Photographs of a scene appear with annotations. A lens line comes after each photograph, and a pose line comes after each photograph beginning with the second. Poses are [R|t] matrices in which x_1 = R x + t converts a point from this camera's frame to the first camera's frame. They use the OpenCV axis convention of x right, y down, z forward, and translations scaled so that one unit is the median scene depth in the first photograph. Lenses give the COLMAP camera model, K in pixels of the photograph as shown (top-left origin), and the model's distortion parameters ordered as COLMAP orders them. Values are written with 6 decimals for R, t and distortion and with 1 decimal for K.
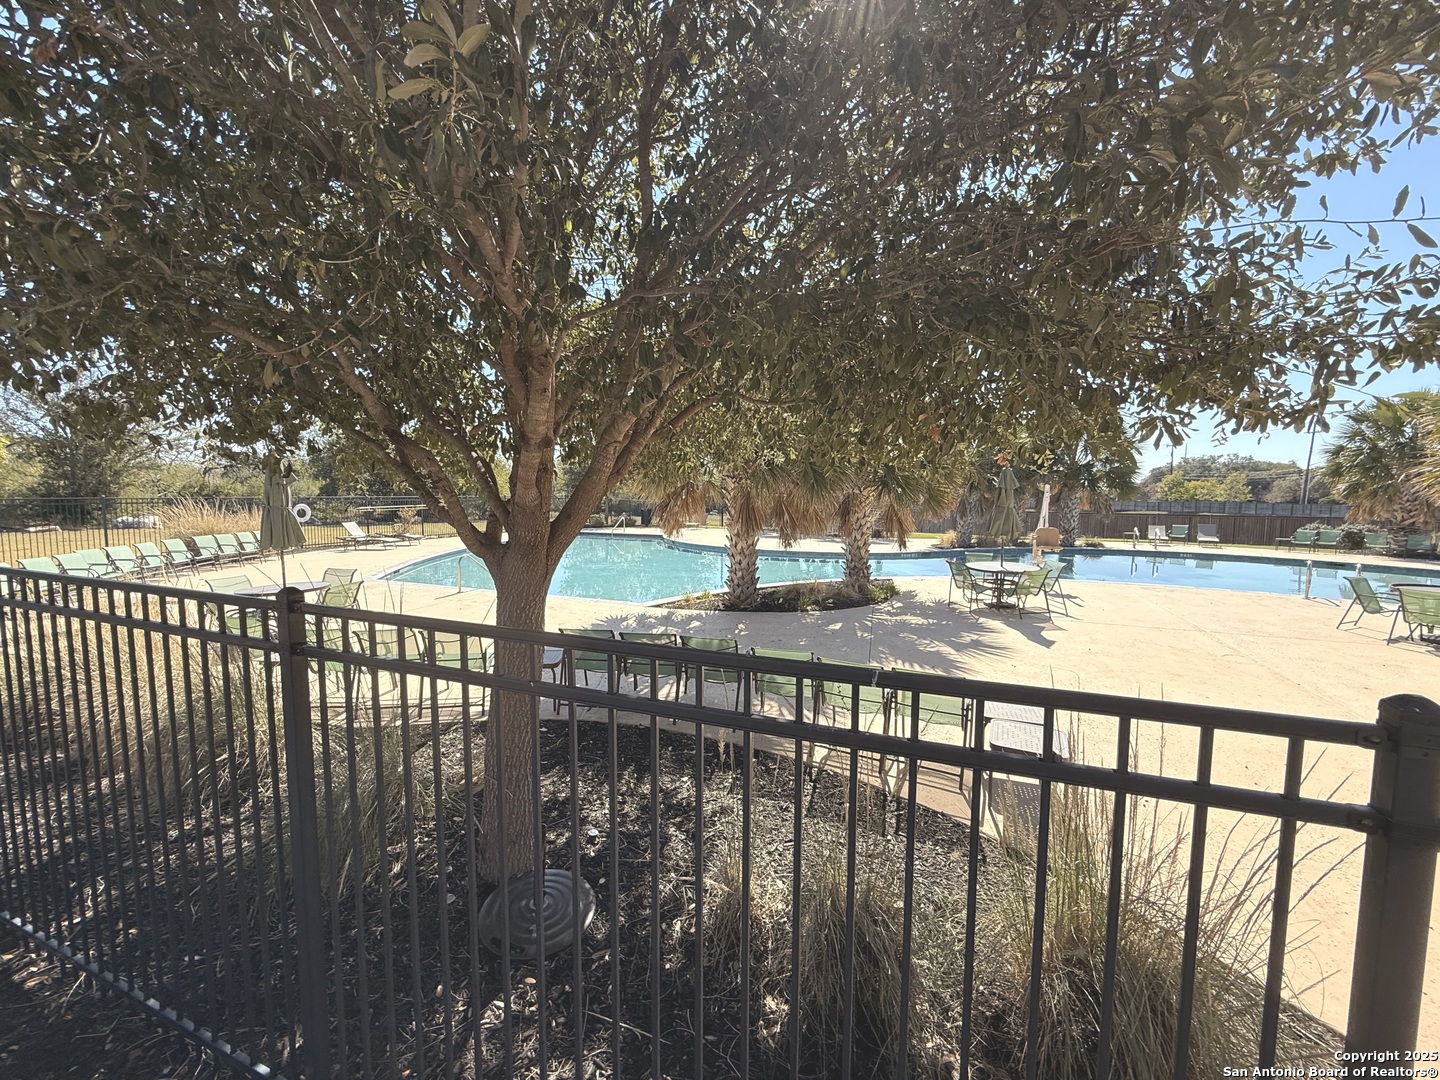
lens RADIAL K [[550.2, 0, 720.0], [0, 550.2, 540.0], [0, 0, 1]] dist [-0.000538, -0.000171]
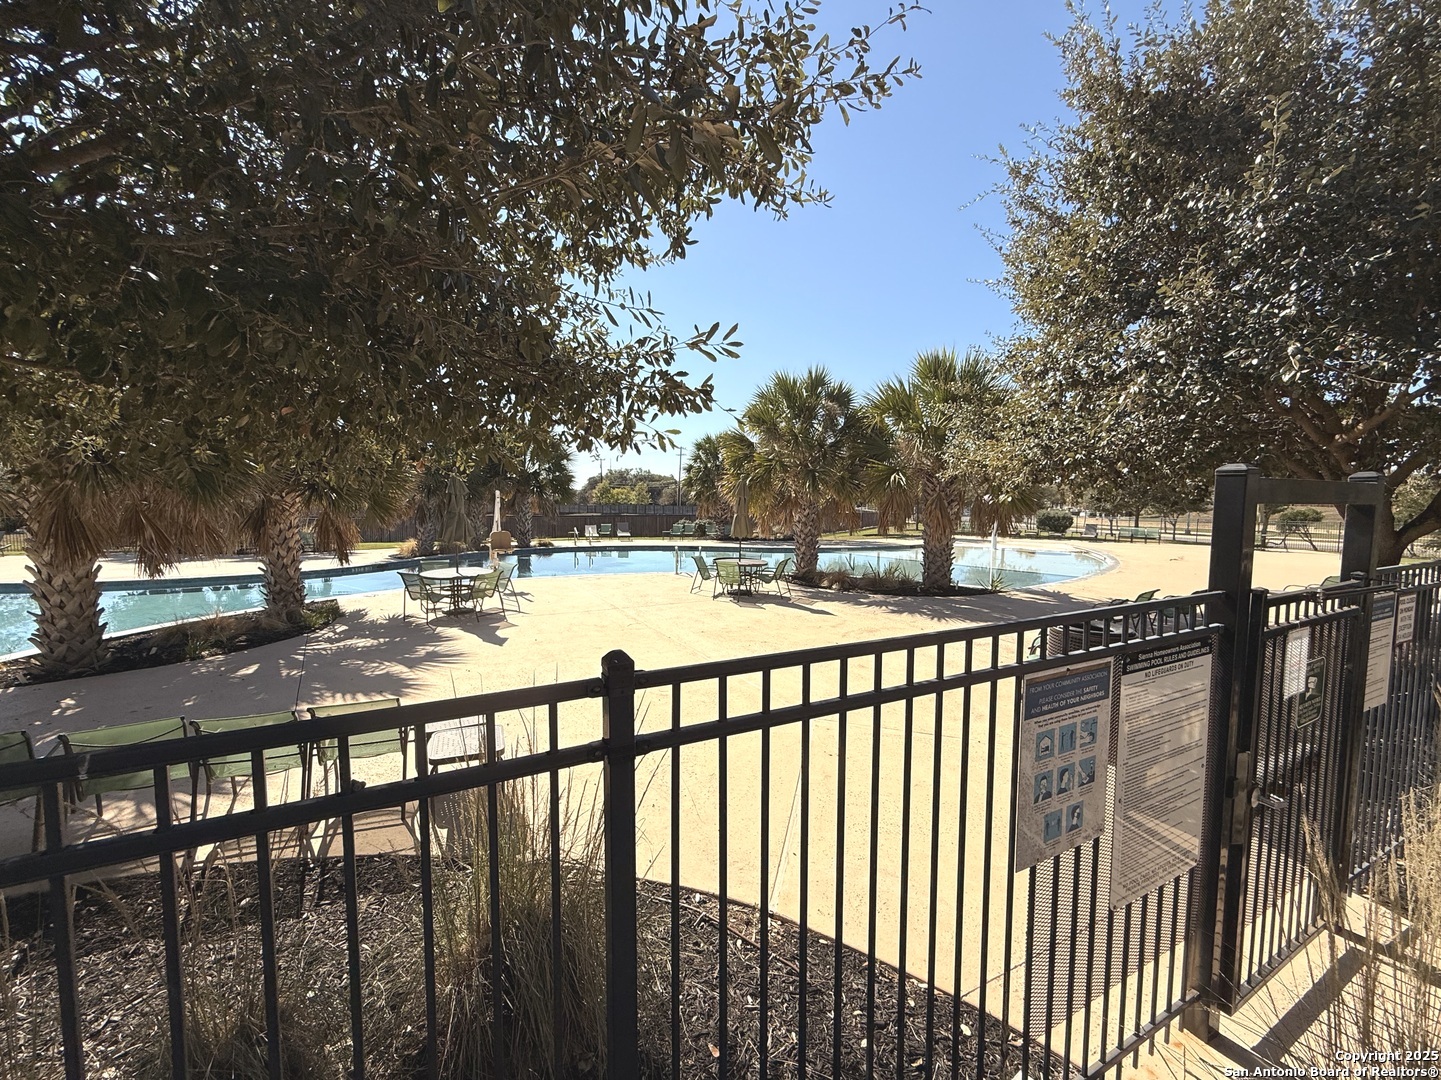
lens RADIAL K [[550.5, 0, 720.5], [0, 550.5, 540.0], [0, 0, 1]] dist [-0.000538, -0.000171]
pose [[0.678649, -0.057835, 0.732183, 0.110074], [0.063884, 0.997765, 0.019601, 0.000576], [-0.731680, 0.033472, 0.680826, -0.027325]]
